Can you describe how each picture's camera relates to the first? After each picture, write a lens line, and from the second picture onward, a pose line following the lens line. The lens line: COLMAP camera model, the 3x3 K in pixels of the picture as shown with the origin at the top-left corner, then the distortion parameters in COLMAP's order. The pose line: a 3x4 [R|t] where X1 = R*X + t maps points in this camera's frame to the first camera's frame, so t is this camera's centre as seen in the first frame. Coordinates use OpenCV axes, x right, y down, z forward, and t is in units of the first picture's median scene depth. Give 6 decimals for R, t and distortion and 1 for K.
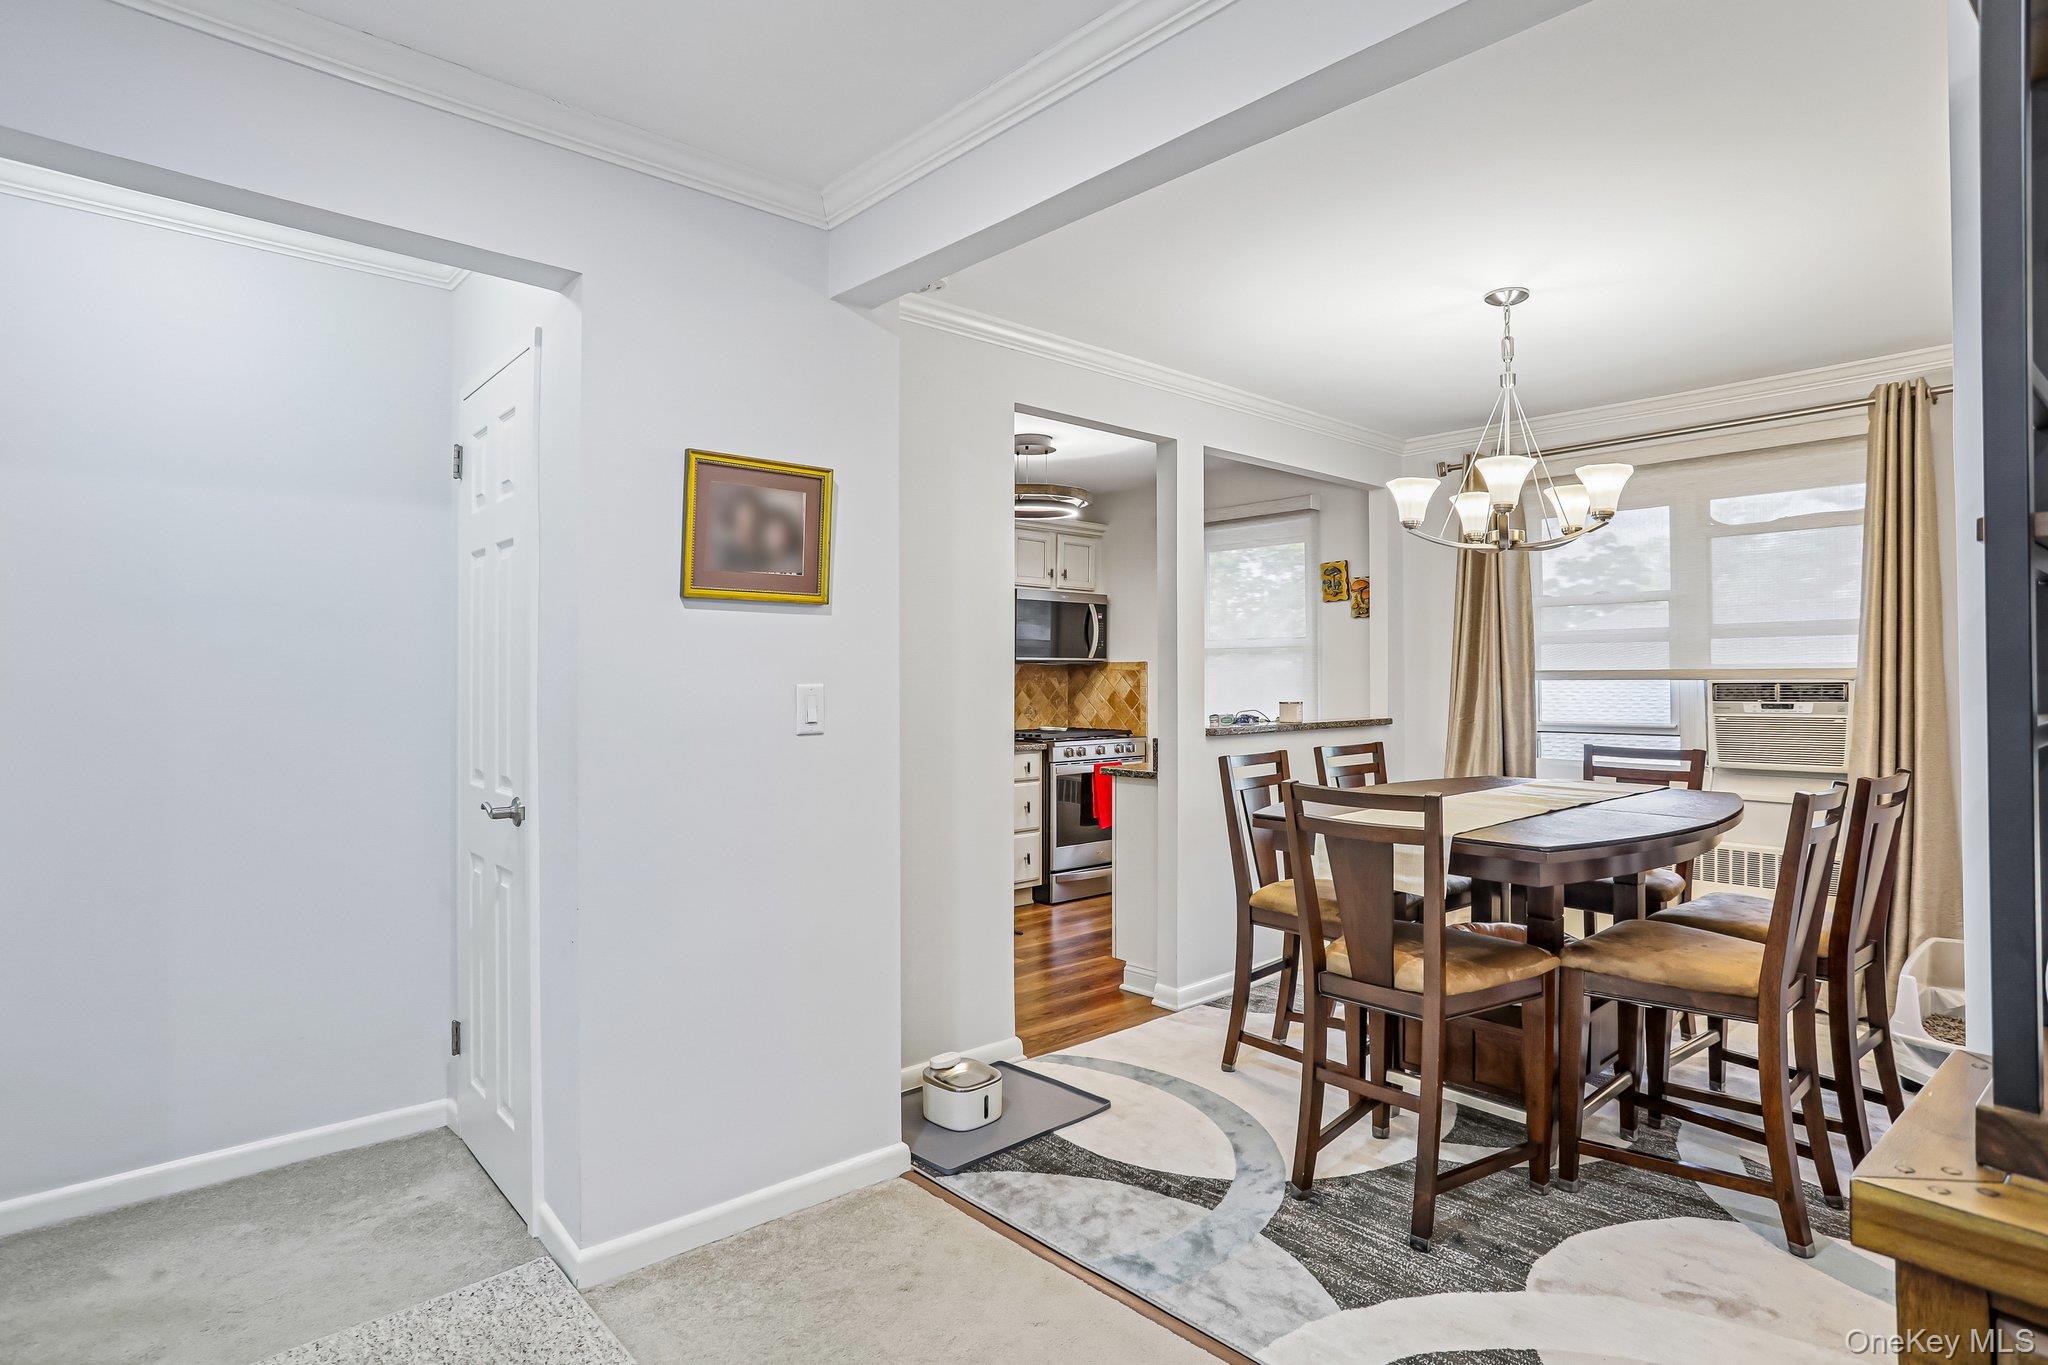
lens RADIAL K [[1081.7, 0, 1005.1], [0, 1081.7, 662.5], [0, 0, 1]] dist [-0.055587, 0.029716]
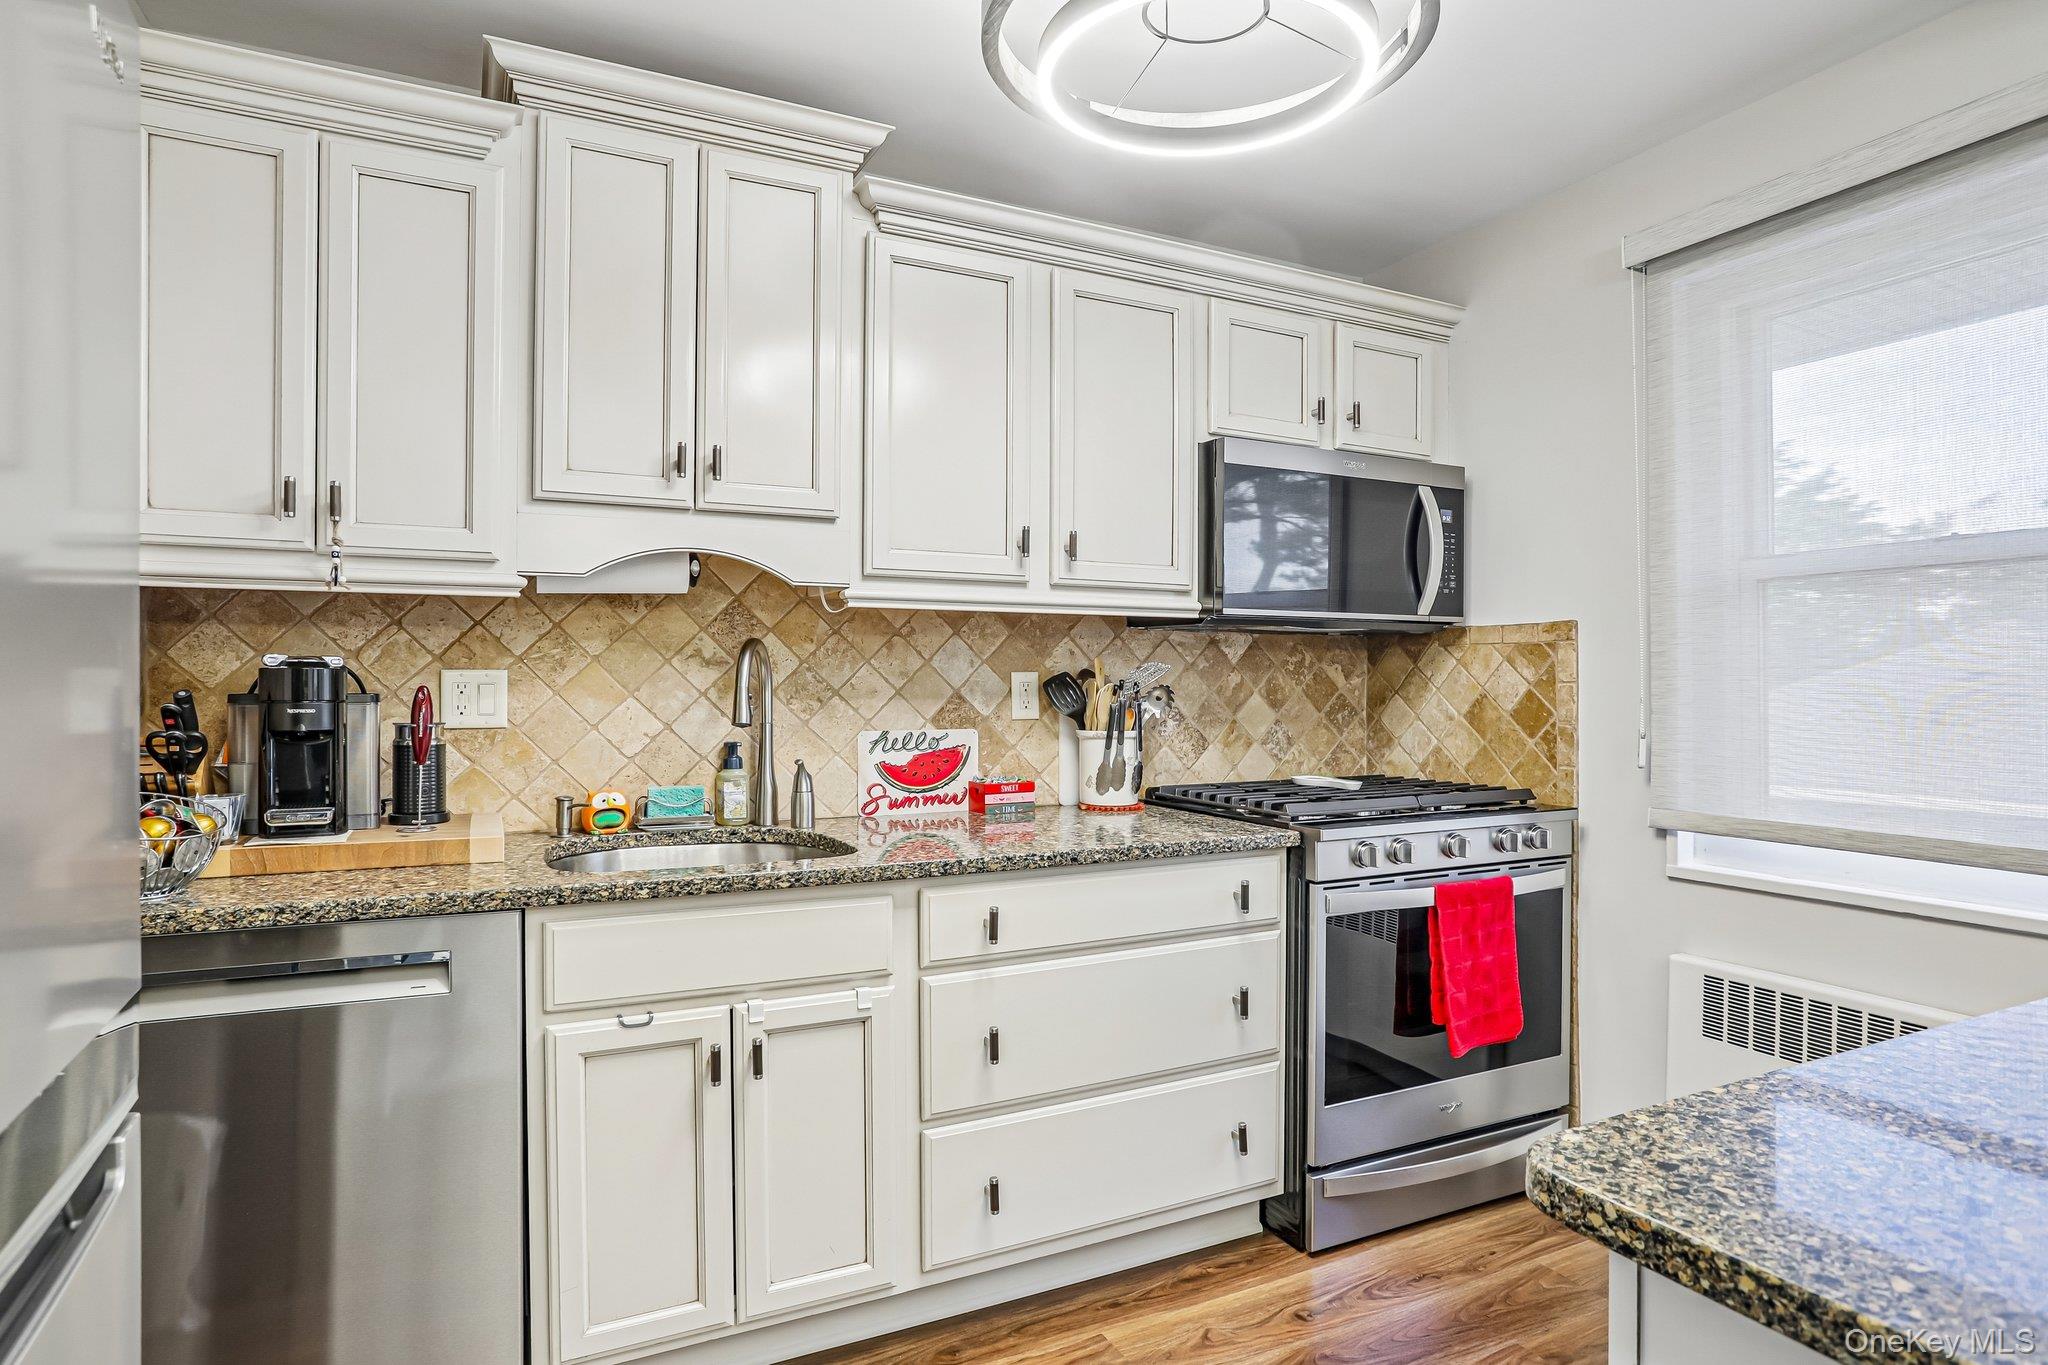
lens RADIAL K [[1081.7, 0, 980.2], [0, 1081.7, 687.1], [0, 0, 1]] dist [-0.055587, 0.029716]
pose [[0.950503, -0.000861, -0.310714, 0.067895], [0.005626, 0.999880, 0.014439, 0.025450], [0.310664, -0.015472, 0.950394, 0.826343]]
